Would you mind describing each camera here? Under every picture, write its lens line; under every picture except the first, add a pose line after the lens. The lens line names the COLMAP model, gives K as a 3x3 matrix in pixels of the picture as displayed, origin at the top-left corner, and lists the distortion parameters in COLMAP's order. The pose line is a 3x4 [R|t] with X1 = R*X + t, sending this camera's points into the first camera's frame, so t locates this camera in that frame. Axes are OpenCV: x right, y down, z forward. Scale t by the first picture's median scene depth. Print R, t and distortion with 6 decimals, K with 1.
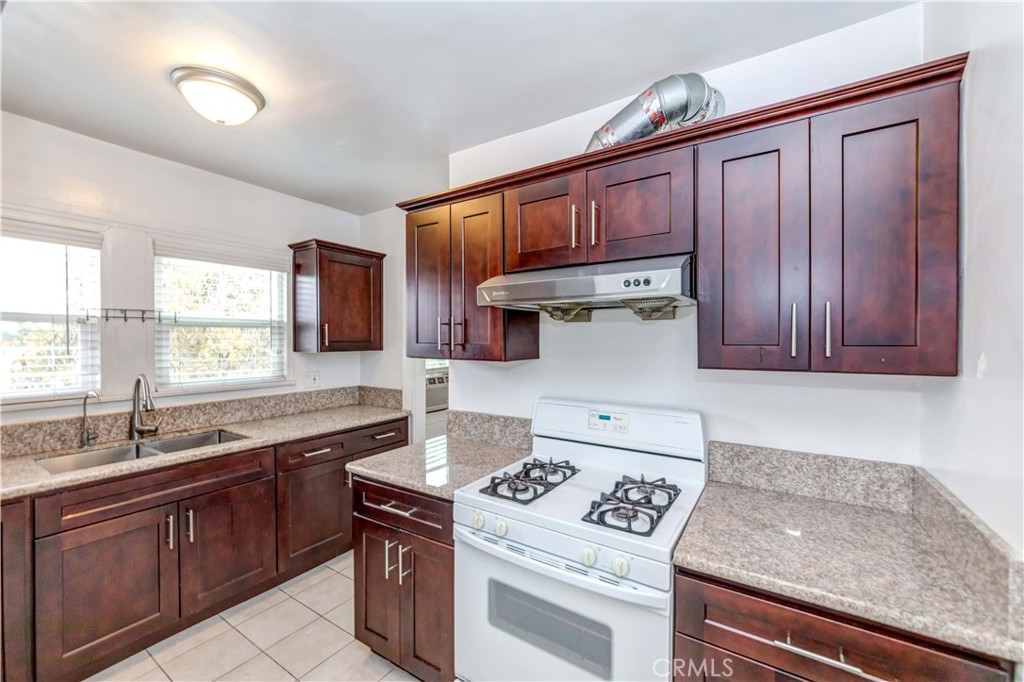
lens RADIAL K [[413.0, 0, 511.2], [0, 413.0, 341.7], [0, 0, 1]] dist [-0.002802, -0.000666]
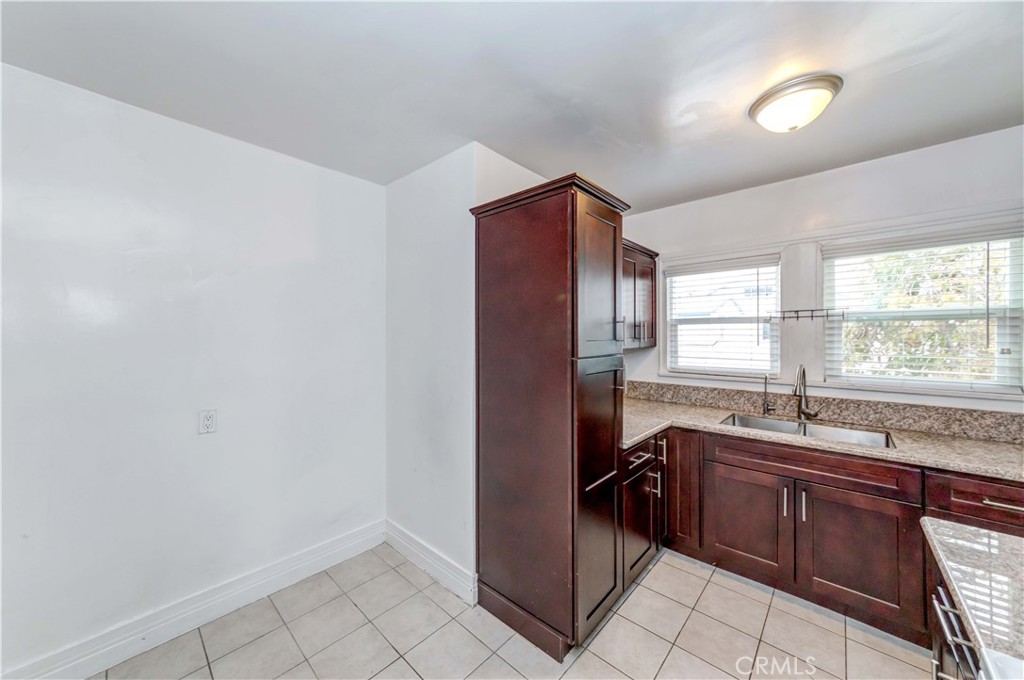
lens RADIAL K [[367.6, 0, 518.6], [0, 367.6, 337.6], [0, 0, 1]] dist [-0.003330, 0.000549]
pose [[-0.143078, 0.008446, -0.989675, 0.248702], [-0.005109, 0.999944, 0.009272, -0.003329], [0.989698, 0.006383, -0.143027, 0.341799]]
